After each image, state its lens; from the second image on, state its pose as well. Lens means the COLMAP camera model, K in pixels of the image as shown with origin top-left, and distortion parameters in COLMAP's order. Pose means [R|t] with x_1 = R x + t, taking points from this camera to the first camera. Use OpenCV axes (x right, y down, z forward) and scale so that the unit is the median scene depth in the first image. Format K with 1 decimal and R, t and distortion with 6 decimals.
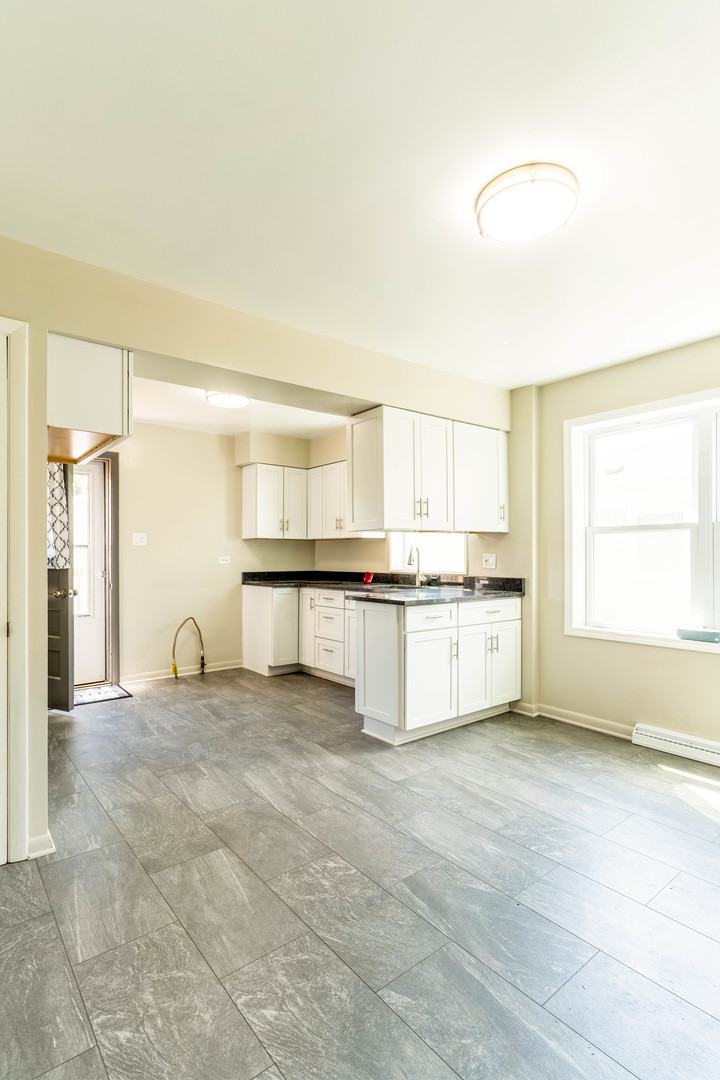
lens RADIAL K [[521.2, 0, 356.1], [0, 521.2, 555.5], [0, 0, 1]] dist [-0.000041, -0.000359]
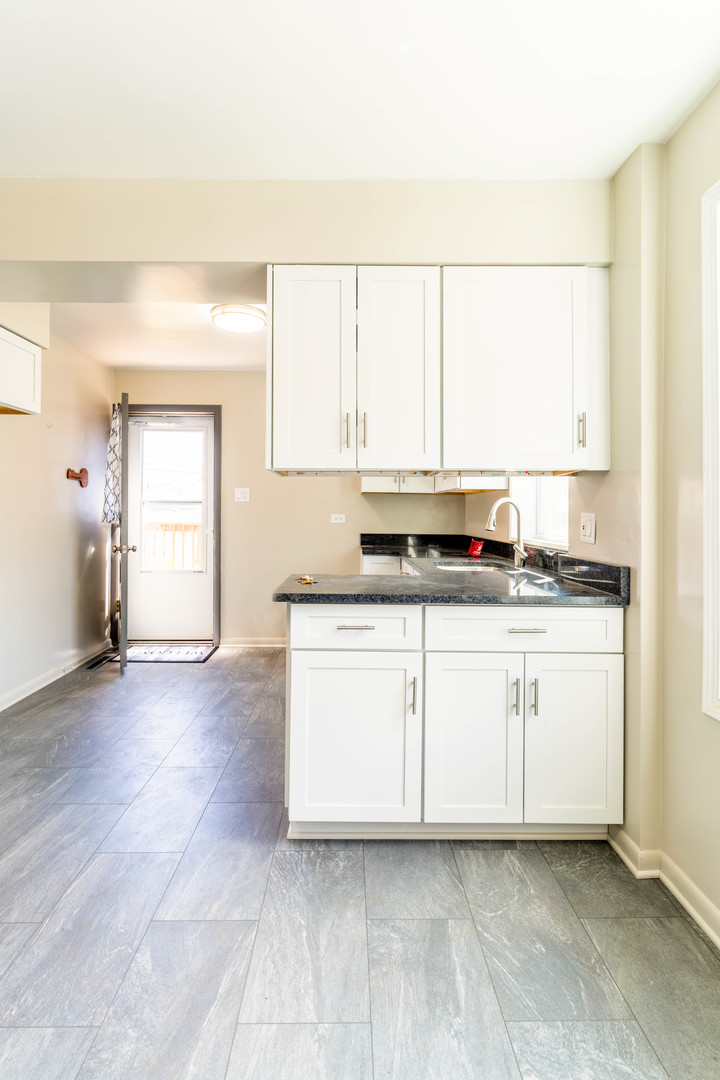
lens RADIAL K [[521.3, 0, 366.2], [0, 521.3, 511.3], [0, 0, 1]] dist [0.001148, 0.000159]
pose [[0.794020, 0.006948, -0.607851, 0.440945], [-0.010672, 0.999940, -0.002511, -0.001975], [0.607797, 0.008481, 0.794047, 0.517007]]
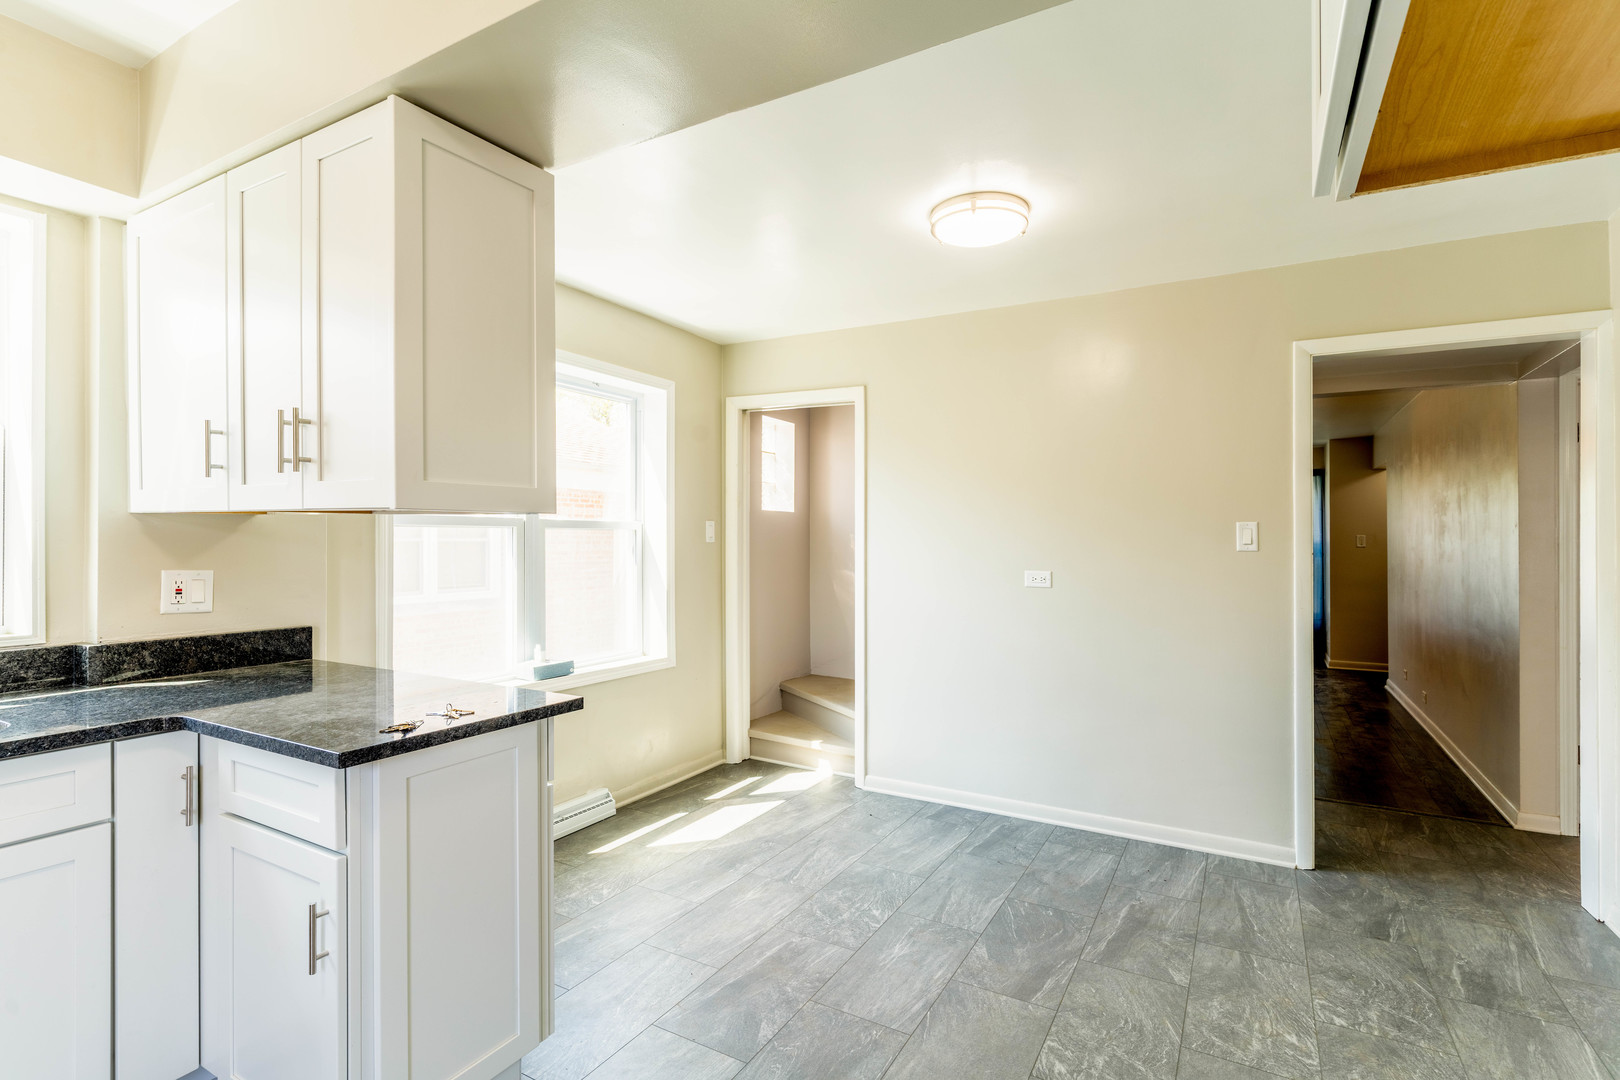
lens RADIAL K [[782.0, 0, 833.6], [0, 782.0, 517.2], [0, 0, 1]] dist [0.001148, 0.000159]
pose [[-0.384035, 0.026222, 0.922946, -0.464911], [-0.003106, 0.999554, -0.029692, -0.029428], [-0.923313, -0.014270, -0.383782, 0.899588]]
